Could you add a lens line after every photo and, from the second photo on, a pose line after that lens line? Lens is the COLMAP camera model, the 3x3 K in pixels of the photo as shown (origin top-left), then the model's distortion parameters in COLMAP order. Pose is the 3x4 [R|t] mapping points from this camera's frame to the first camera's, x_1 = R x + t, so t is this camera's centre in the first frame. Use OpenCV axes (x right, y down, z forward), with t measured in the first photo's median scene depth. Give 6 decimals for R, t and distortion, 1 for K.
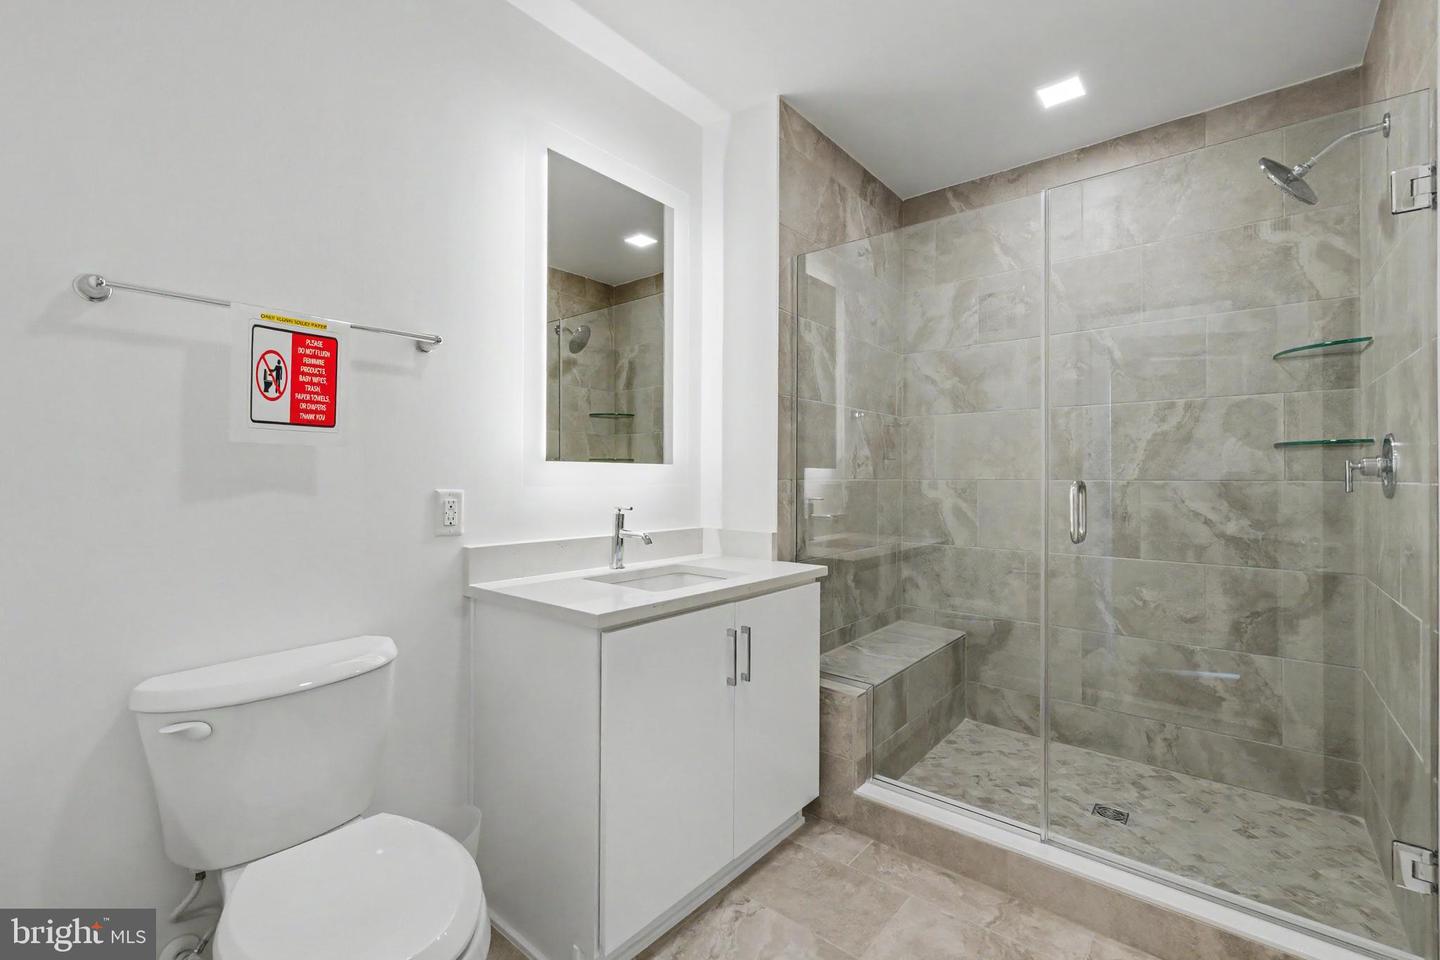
lens RADIAL K [[624.5, 0, 716.5], [0, 624.5, 474.5], [0, 0, 1]] dist [-0.001213, -0.000317]
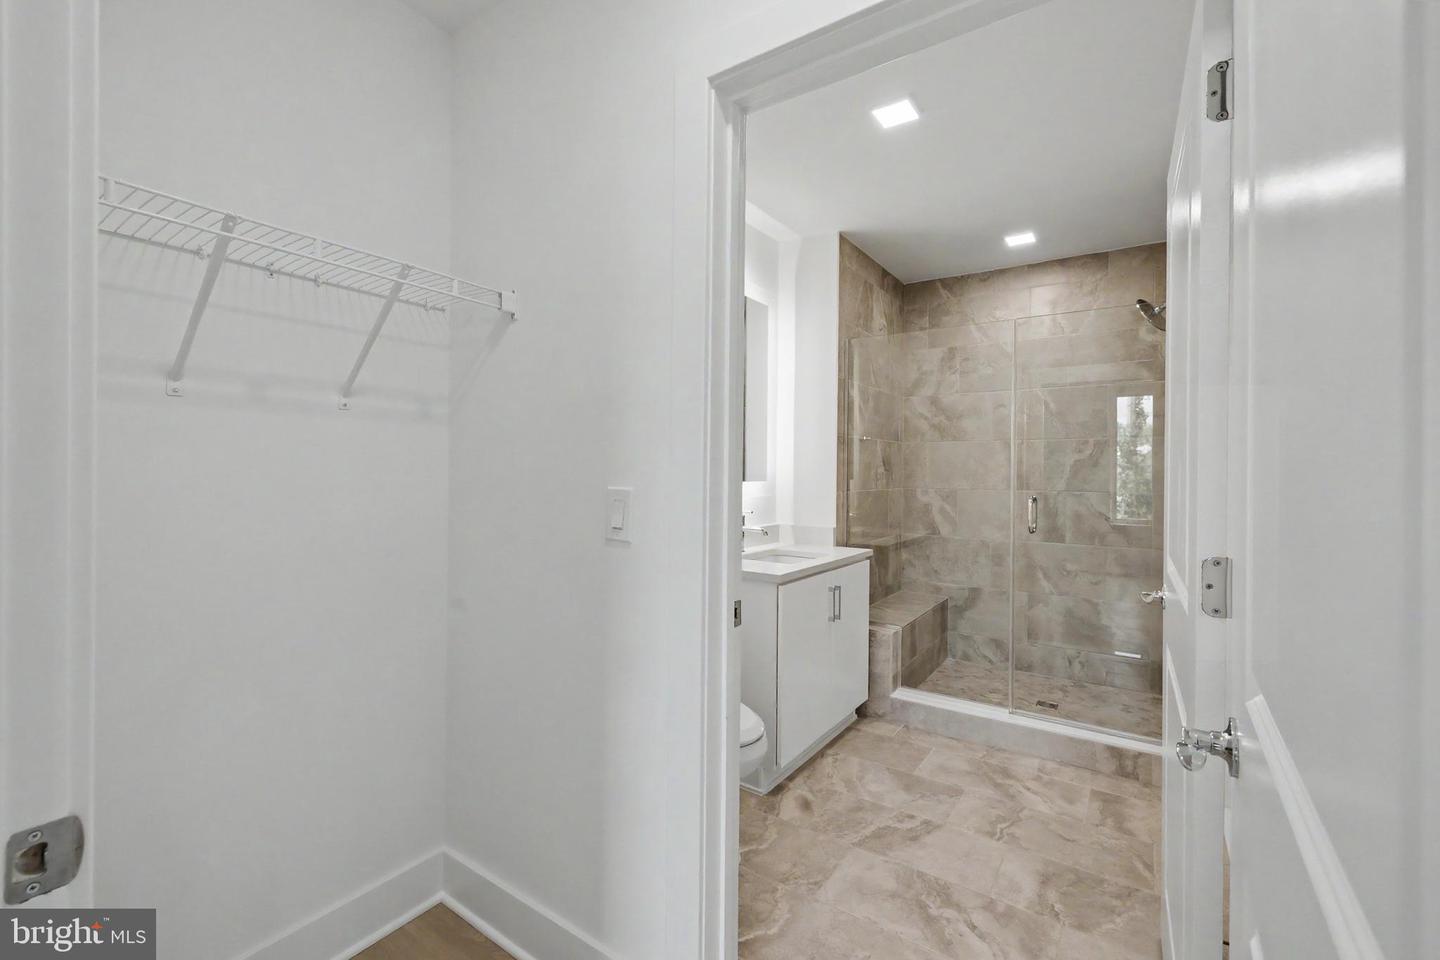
lens RADIAL K [[624.5, 0, 724.1], [0, 624.5, 474.7], [0, 0, 1]] dist [-0.001213, -0.000317]
pose [[0.994811, 0.002549, 0.101712, -0.311454], [-0.003642, 0.999938, 0.010565, -0.045910], [-0.101679, -0.010880, 0.994758, -0.436835]]
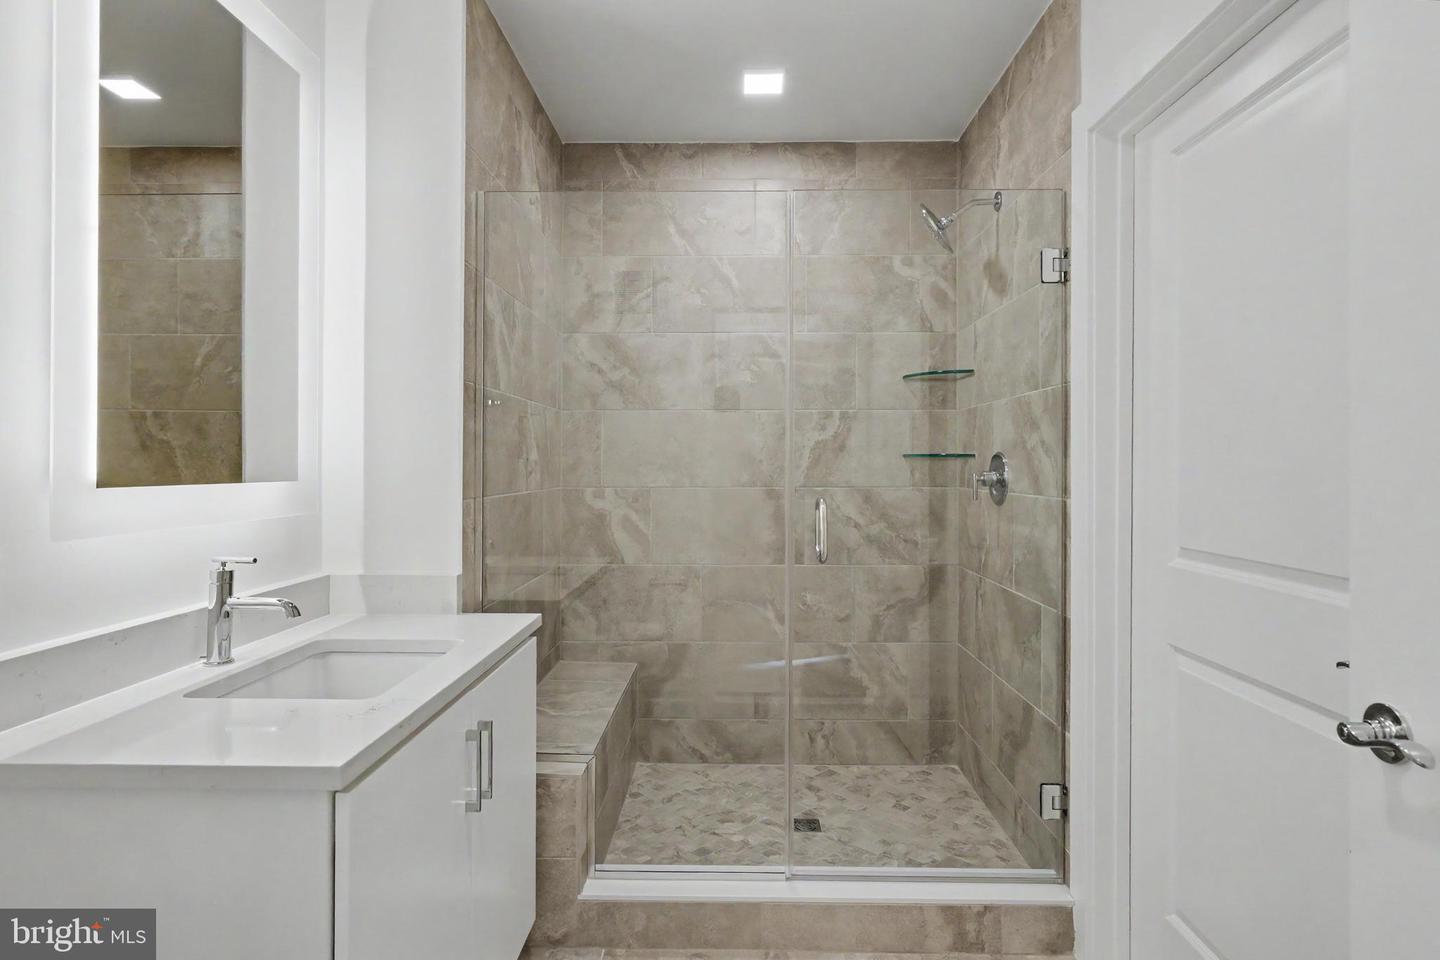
lens RADIAL K [[758.7, 0, 730.2], [0, 758.7, 463.1], [0, 0, 1]] dist [-0.004740, -0.001020]
pose [[0.773459, -0.002654, 0.633841, -0.210009], [0.000409, 0.999993, 0.003688, -0.036393], [-0.633847, -0.002594, 0.773454, 0.130068]]
